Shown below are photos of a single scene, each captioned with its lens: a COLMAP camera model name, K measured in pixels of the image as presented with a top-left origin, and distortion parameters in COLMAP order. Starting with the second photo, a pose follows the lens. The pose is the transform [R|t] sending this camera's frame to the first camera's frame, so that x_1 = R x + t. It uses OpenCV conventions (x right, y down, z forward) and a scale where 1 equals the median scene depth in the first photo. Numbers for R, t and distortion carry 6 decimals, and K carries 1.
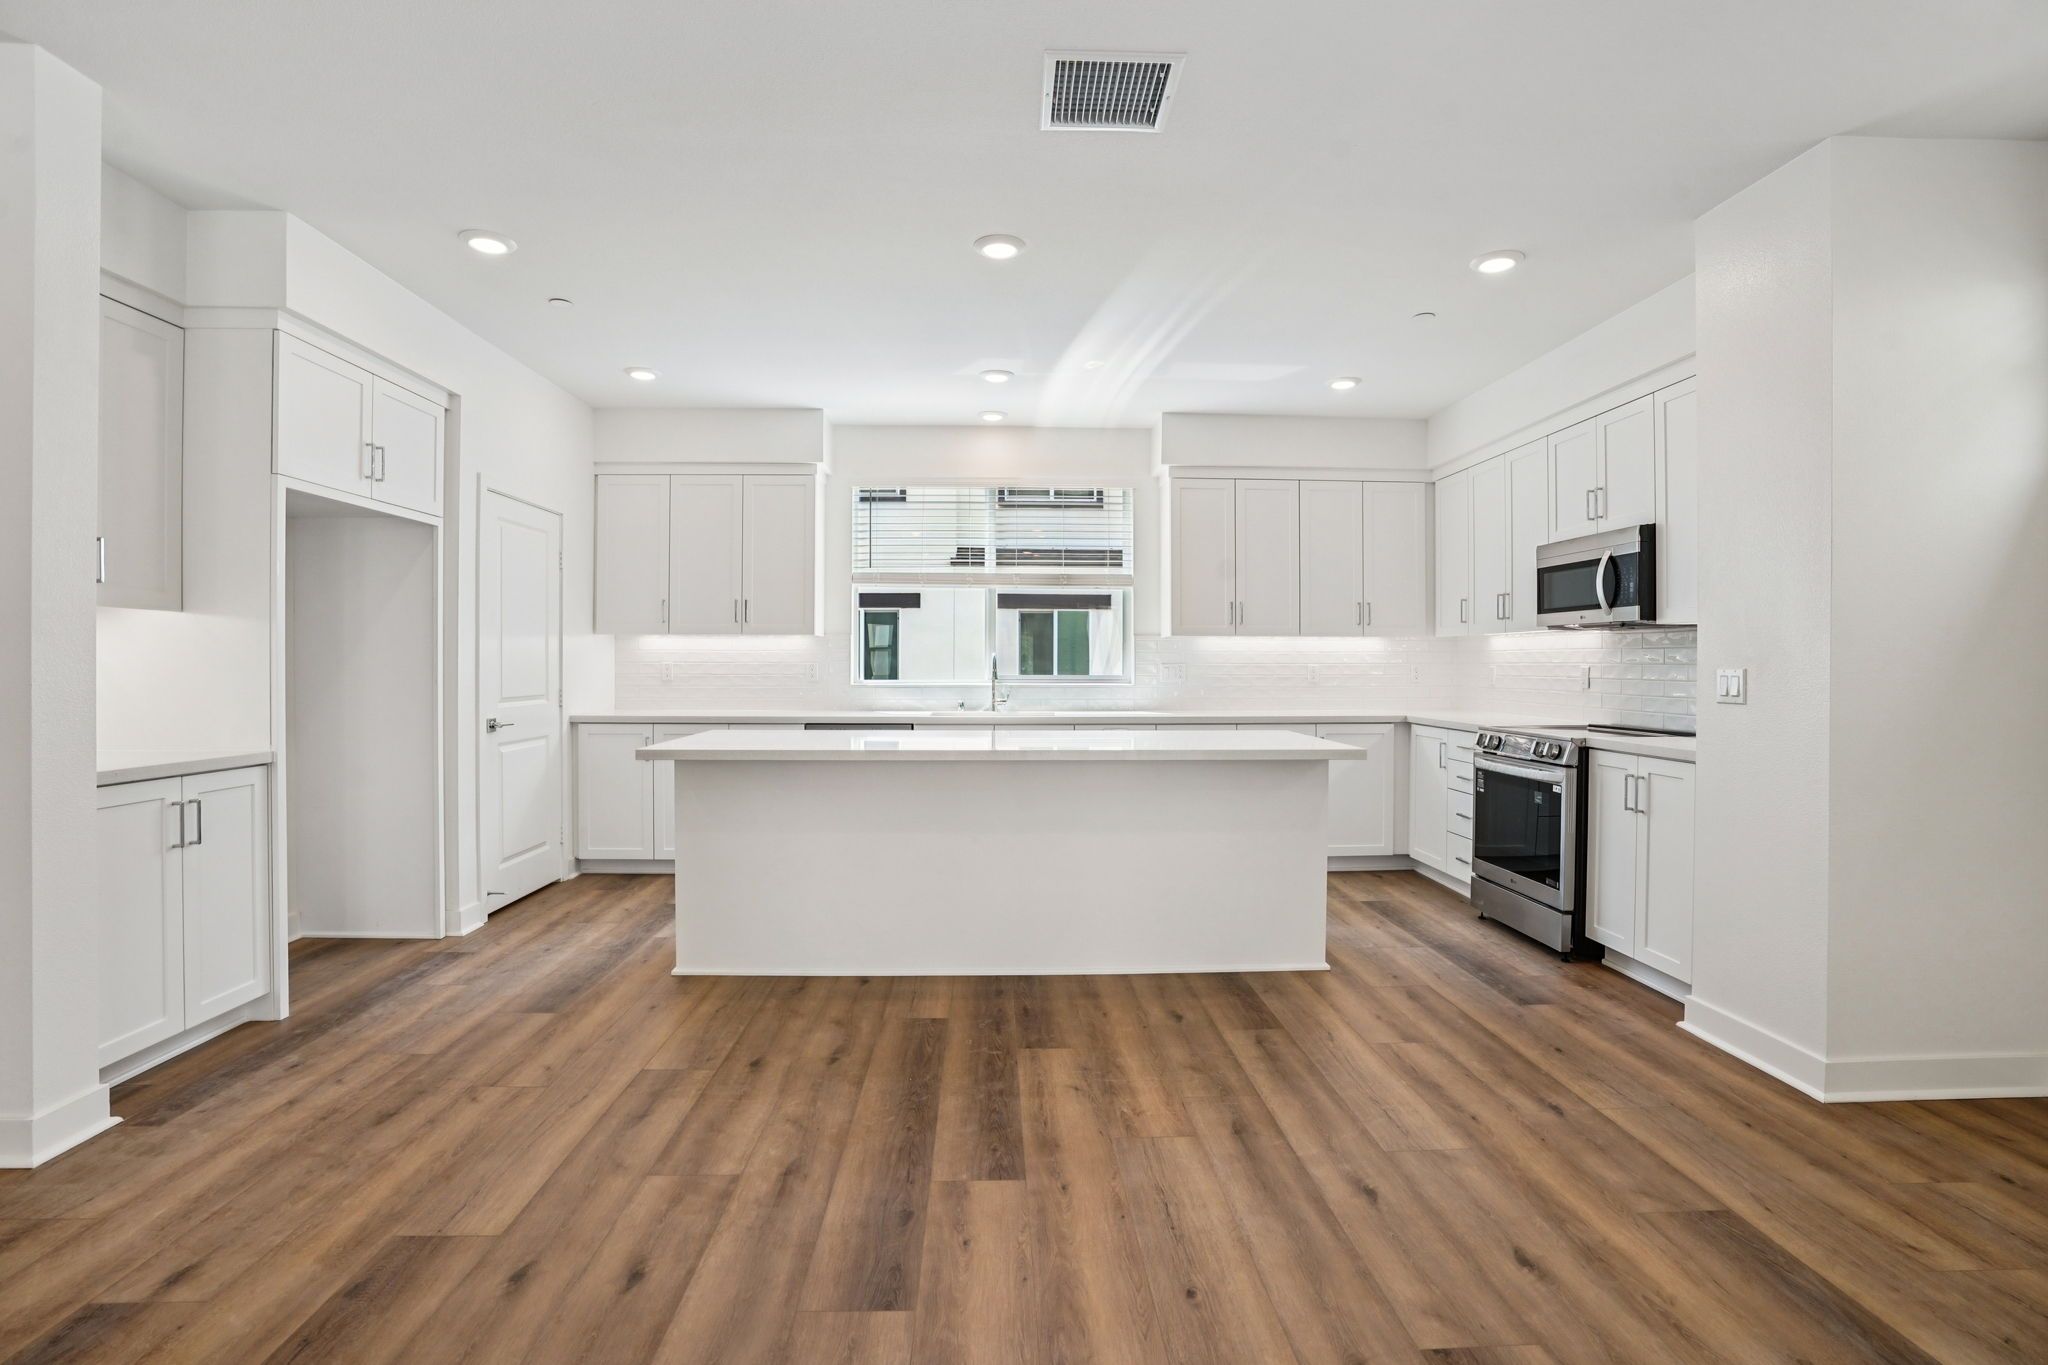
lens RADIAL K [[947.7, 0, 1036.7], [0, 947.7, 660.0], [0, 0, 1]] dist [-0.022460, 0.000297]
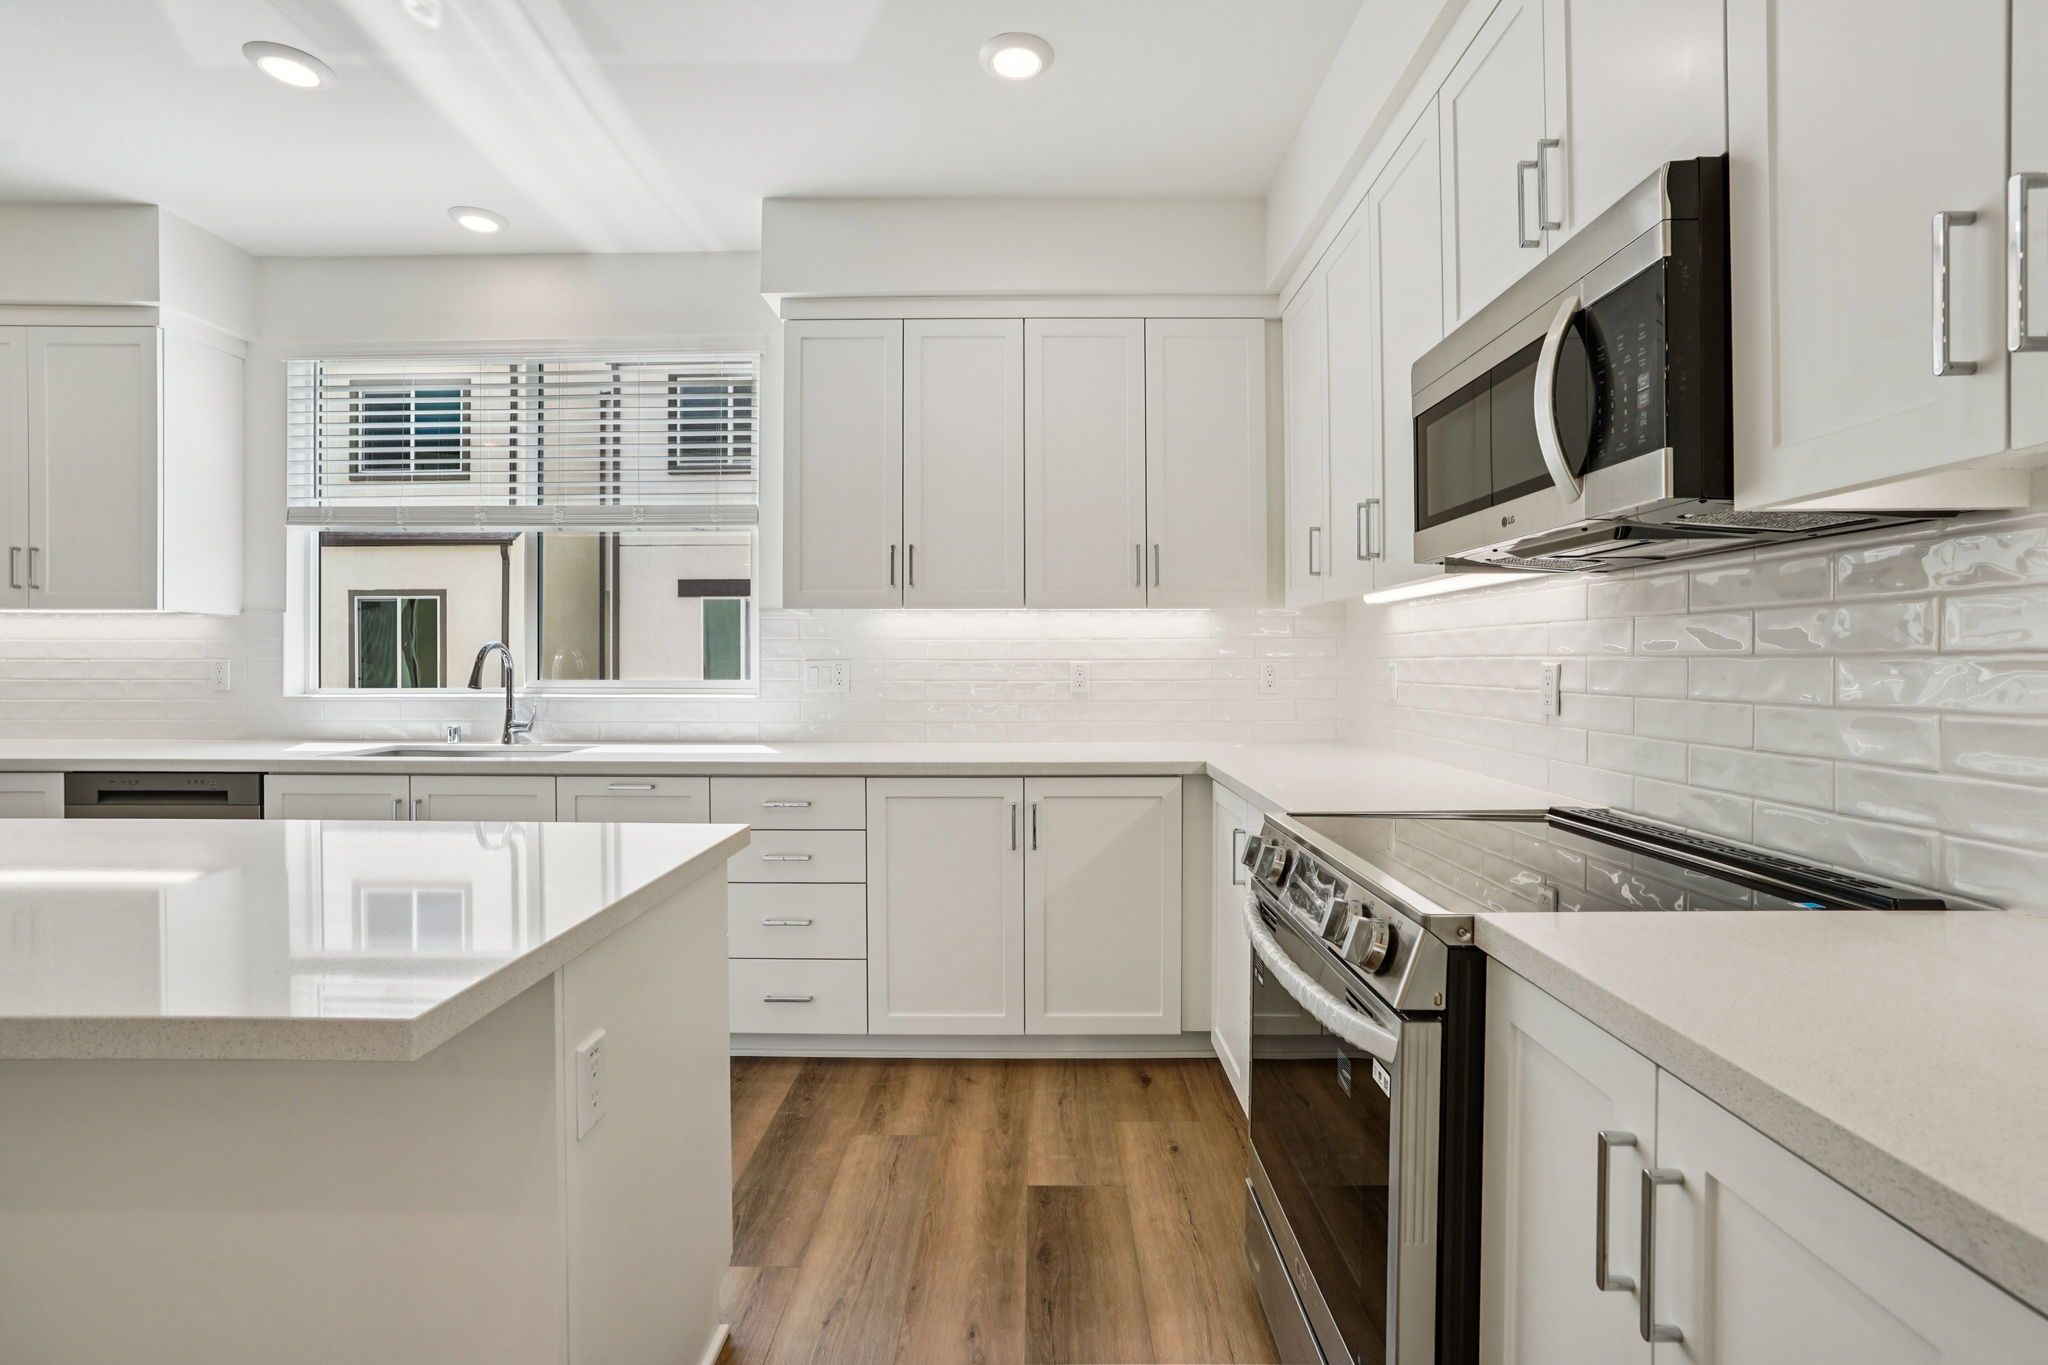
lens RADIAL K [[934.7, 0, 1022.4], [0, 934.7, 659.9], [0, 0, 1]] dist [-0.046788, 0.021103]
pose [[0.998305, -0.001647, -0.058173, 0.392108], [0.001707, 0.999998, 0.000988, 0.004802], [0.058171, -0.001085, 0.998306, 0.604168]]
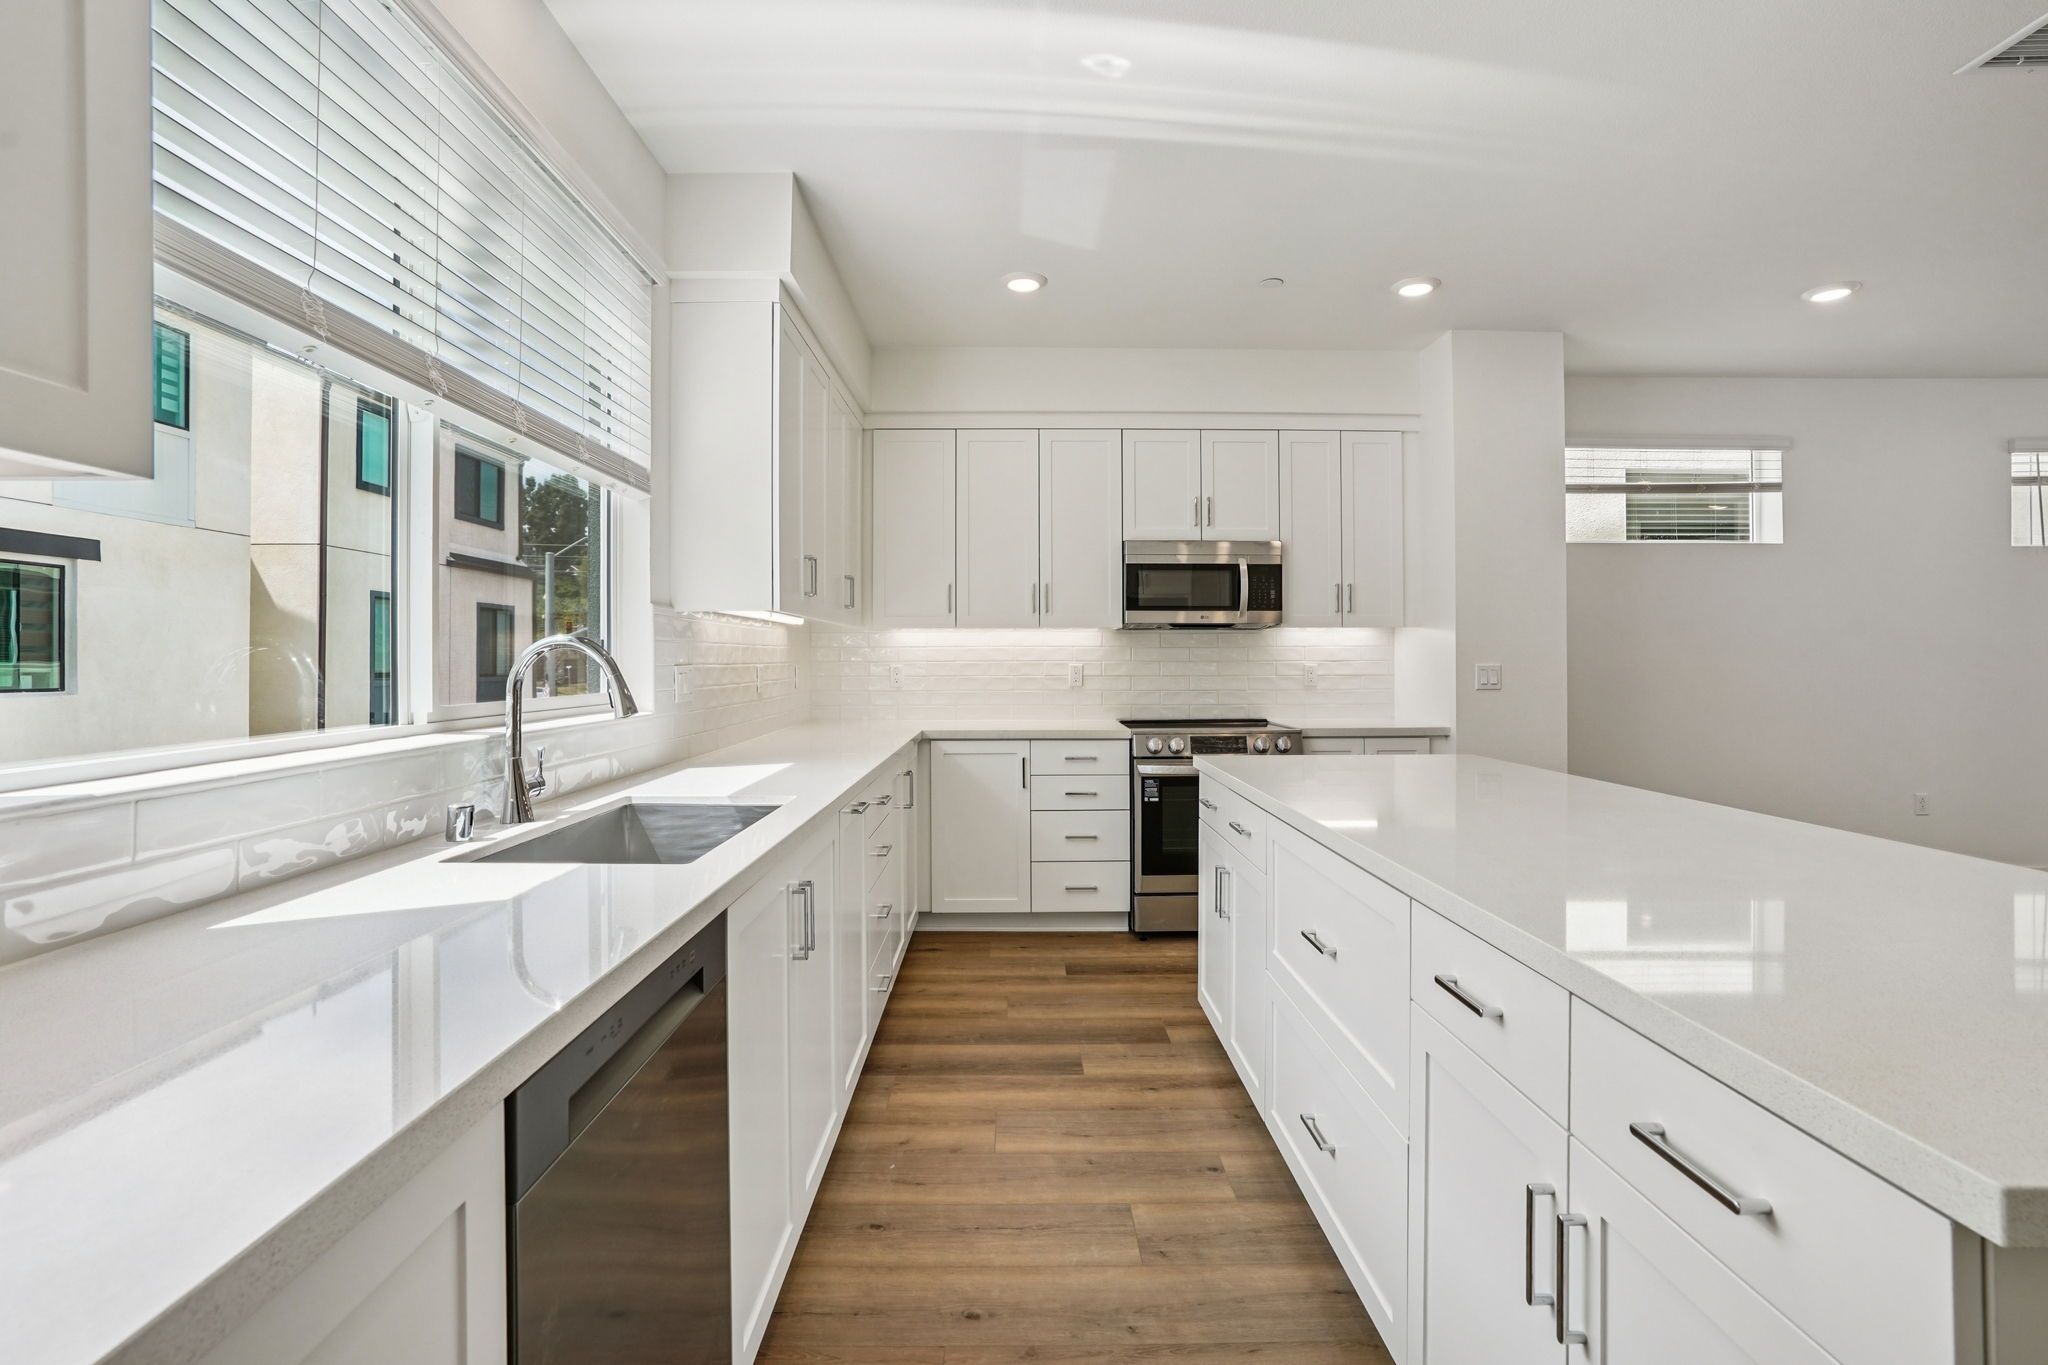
lens RADIAL K [[947.7, 0, 1036.7], [0, 947.7, 660.0], [0, 0, 1]] dist [-0.022460, 0.000297]
pose [[0.032304, 0.000171, 0.999478, -0.462636], [-0.001113, 0.999999, -0.000135, 0.002353], [-0.999477, -0.001108, 0.032304, 1.082275]]
